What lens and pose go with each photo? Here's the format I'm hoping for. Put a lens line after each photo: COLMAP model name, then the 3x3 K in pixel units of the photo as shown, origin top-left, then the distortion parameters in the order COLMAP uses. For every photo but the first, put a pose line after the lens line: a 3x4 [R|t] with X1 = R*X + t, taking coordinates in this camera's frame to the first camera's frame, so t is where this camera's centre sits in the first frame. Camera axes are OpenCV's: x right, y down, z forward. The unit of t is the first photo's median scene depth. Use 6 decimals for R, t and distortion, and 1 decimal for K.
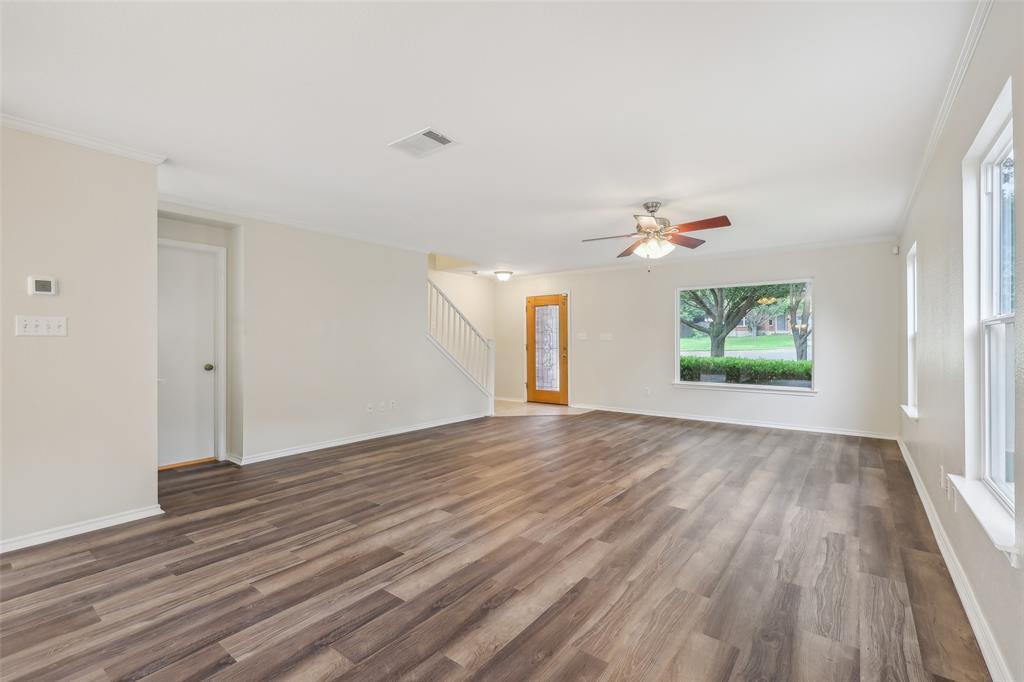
lens RADIAL K [[447.8, 0, 536.0], [0, 447.8, 346.3], [0, 0, 1]] dist [0.003999, -0.001649]
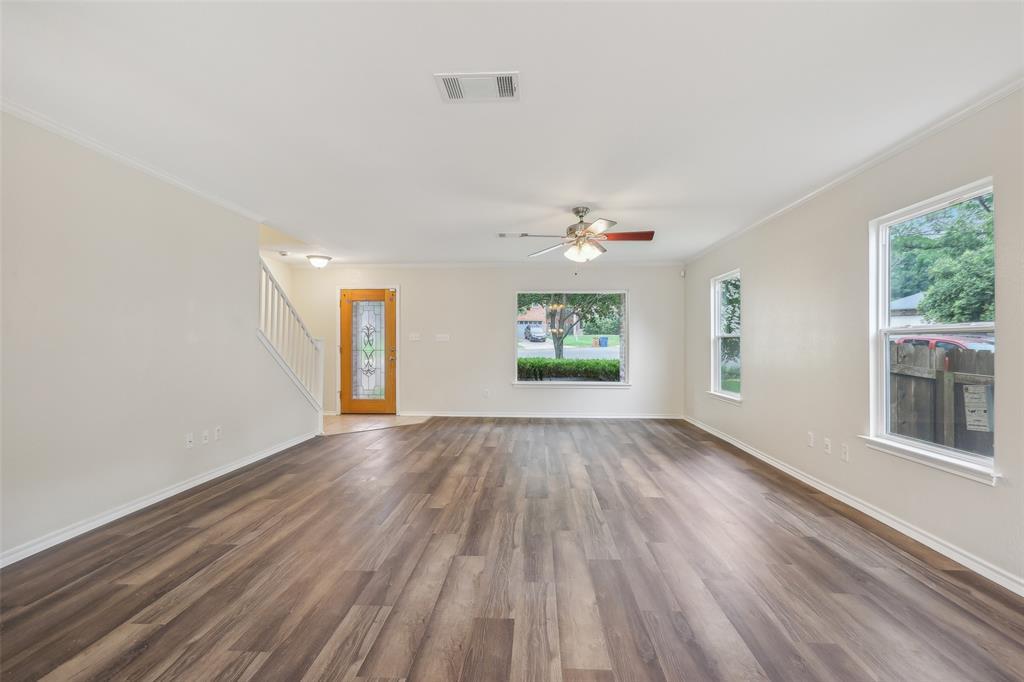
lens RADIAL K [[447.8, 0, 524.8], [0, 447.8, 360.6], [0, 0, 1]] dist [0.003999, -0.001649]
pose [[0.831866, -0.018879, 0.554656, -0.576900], [0.001756, 0.999506, 0.031386, -0.009811], [-0.554974, -0.025135, 0.831488, 0.287550]]
